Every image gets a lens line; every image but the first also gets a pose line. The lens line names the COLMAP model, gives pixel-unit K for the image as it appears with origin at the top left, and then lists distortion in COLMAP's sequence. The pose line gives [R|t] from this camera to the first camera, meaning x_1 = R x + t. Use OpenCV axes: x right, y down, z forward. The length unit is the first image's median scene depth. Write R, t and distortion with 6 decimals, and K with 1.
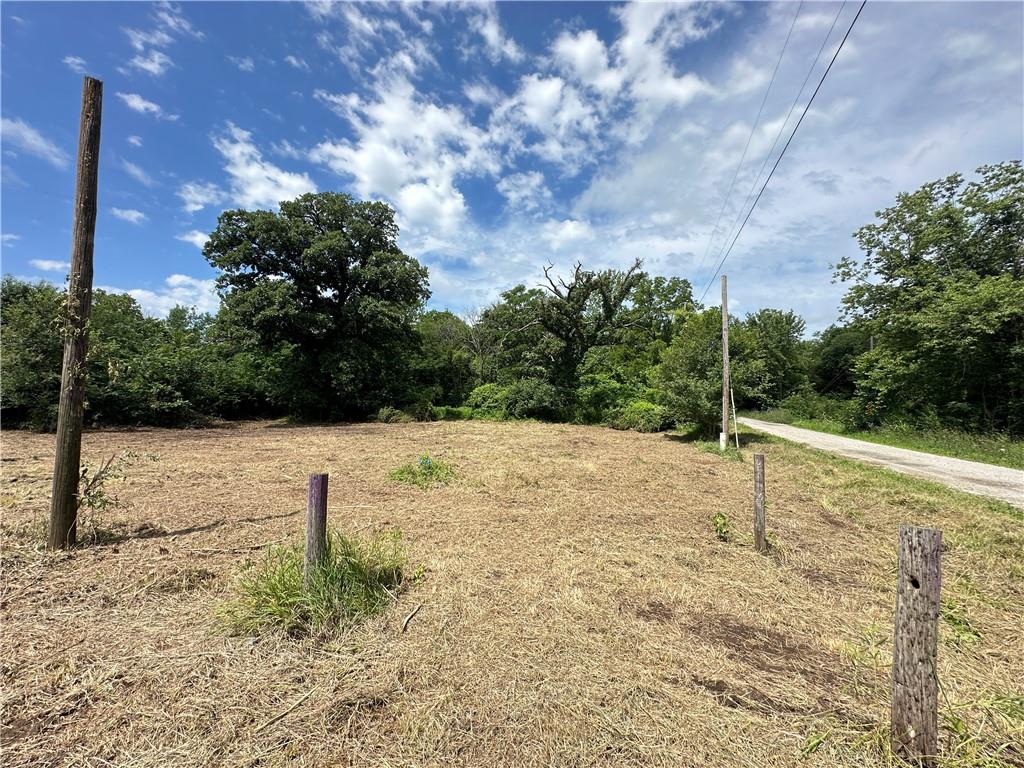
lens RADIAL K [[413.5, 0, 510.6], [0, 413.5, 385.4], [0, 0, 1]] dist [-0.001181, 0.000476]
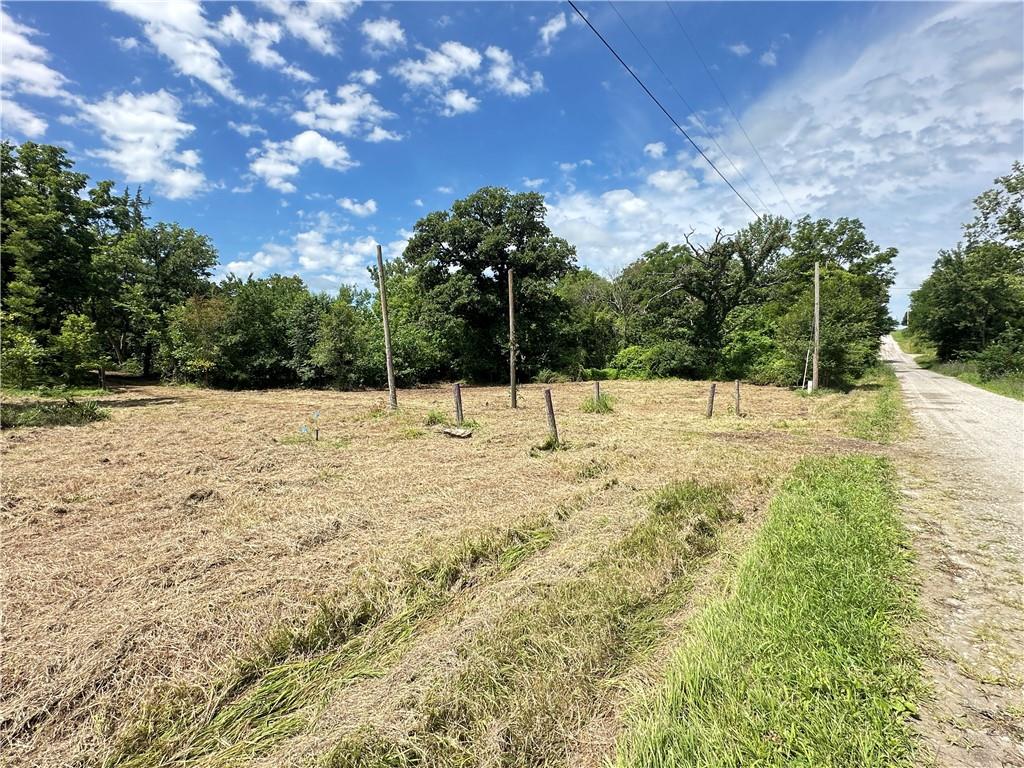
lens RADIAL K [[504.3, 0, 508.8], [0, 504.3, 384.9], [0, 0, 1]] dist [-0.001505, -0.000194]
pose [[0.957396, -0.018077, -0.288213, 0.014806], [0.041965, 0.996154, 0.076922, -0.019193], [0.285714, -0.085740, 0.954472, -0.383433]]
